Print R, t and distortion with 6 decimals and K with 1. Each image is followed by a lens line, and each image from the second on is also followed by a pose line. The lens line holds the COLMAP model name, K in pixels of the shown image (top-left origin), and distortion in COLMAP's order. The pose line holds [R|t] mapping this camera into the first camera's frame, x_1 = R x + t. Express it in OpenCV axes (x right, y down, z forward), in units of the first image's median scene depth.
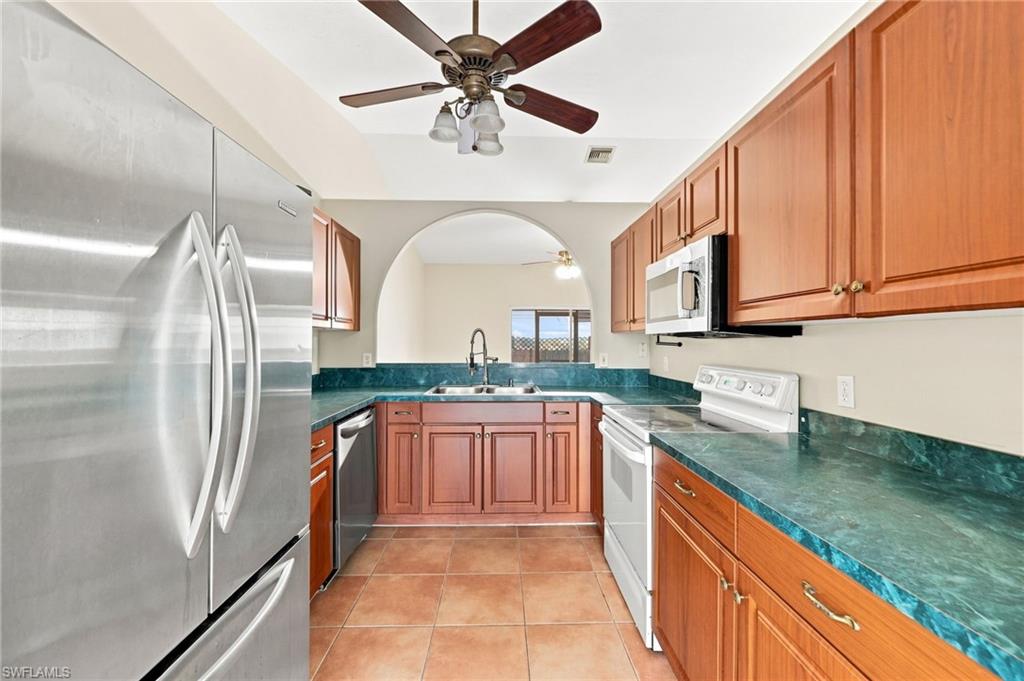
lens RADIAL K [[414.8, 0, 511.4], [0, 414.8, 343.4], [0, 0, 1]] dist [0.000262, 0.000044]
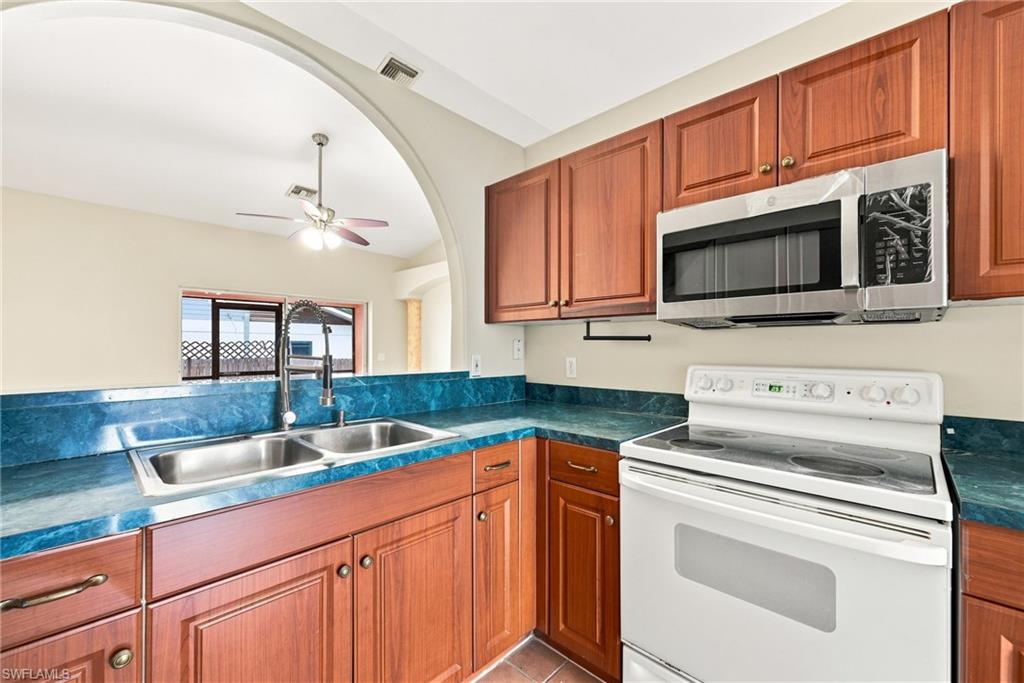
lens RADIAL K [[414.8, 0, 511.4], [0, 414.8, 344.4], [0, 0, 1]] dist [0.000262, 0.000044]
pose [[0.716911, -0.000521, 0.697165, -0.234938], [0.006770, 0.999958, -0.006215, 0.014975], [-0.697132, 0.009176, 0.716884, 0.602921]]
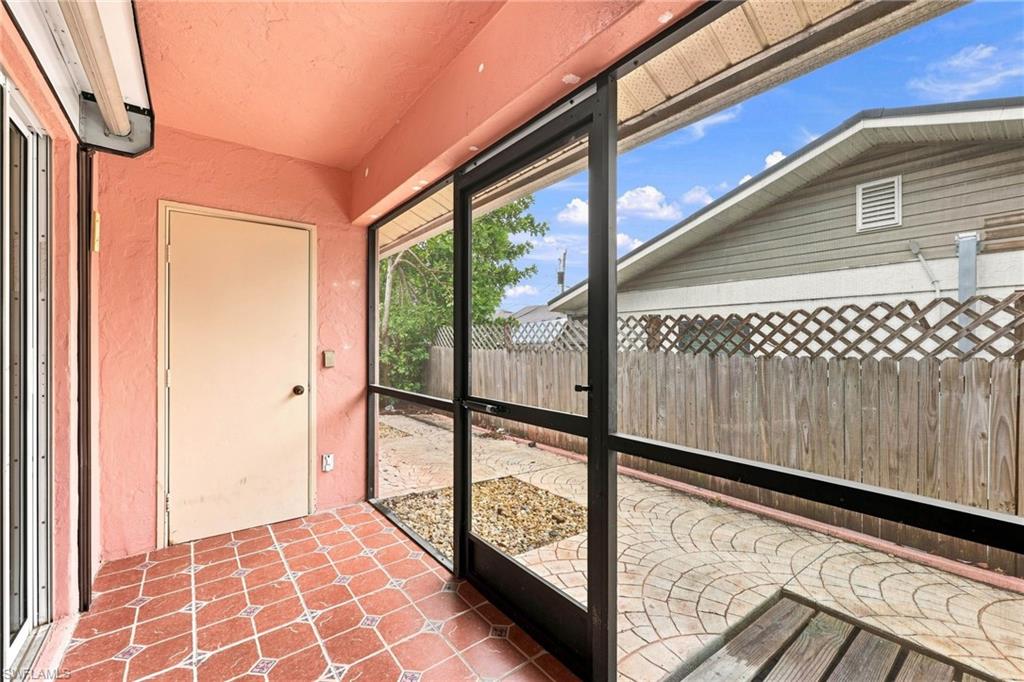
lens RADIAL K [[414.8, 0, 511.4], [0, 414.8, 343.9], [0, 0, 1]] dist [0.000262, 0.000044]
pose [[0.591150, -0.006674, -0.806534, 0.627050], [-0.004587, 0.999922, -0.011637, 0.055638], [0.806549, 0.010579, 0.591073, 2.499661]]
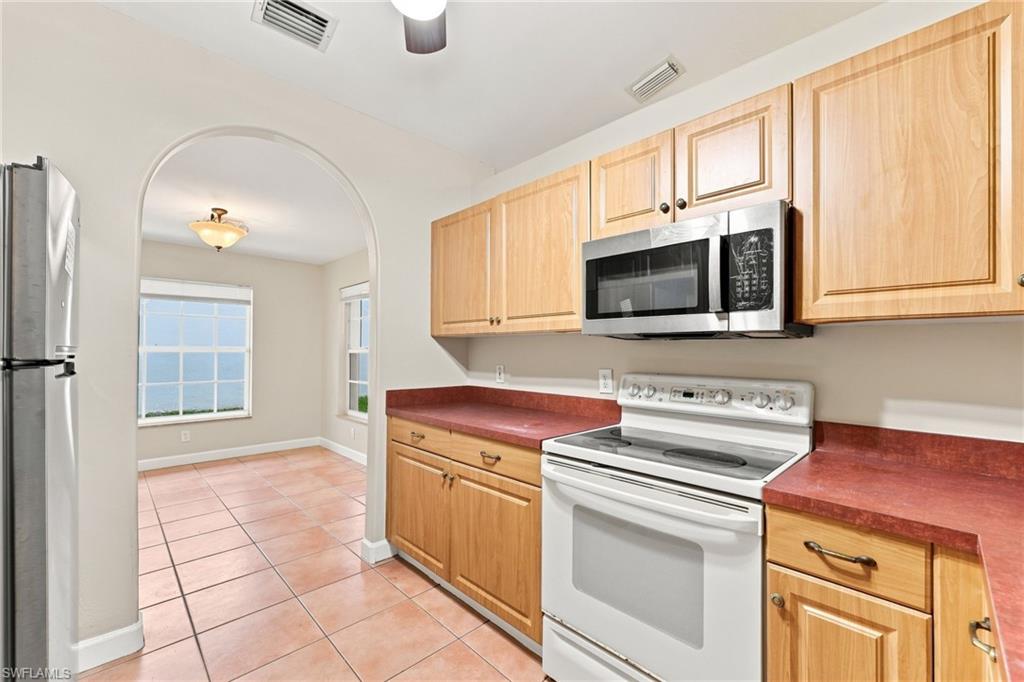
lens RADIAL K [[415.8, 0, 498.2], [0, 415.8, 346.9], [0, 0, 1]] dist [-0.013042, 0.010856]
pose [[0.746138, 0.018769, 0.665527, -0.230131], [-0.002155, 0.999665, -0.025776, 0.015729], [-0.665788, 0.017799, 0.745929, 0.479254]]
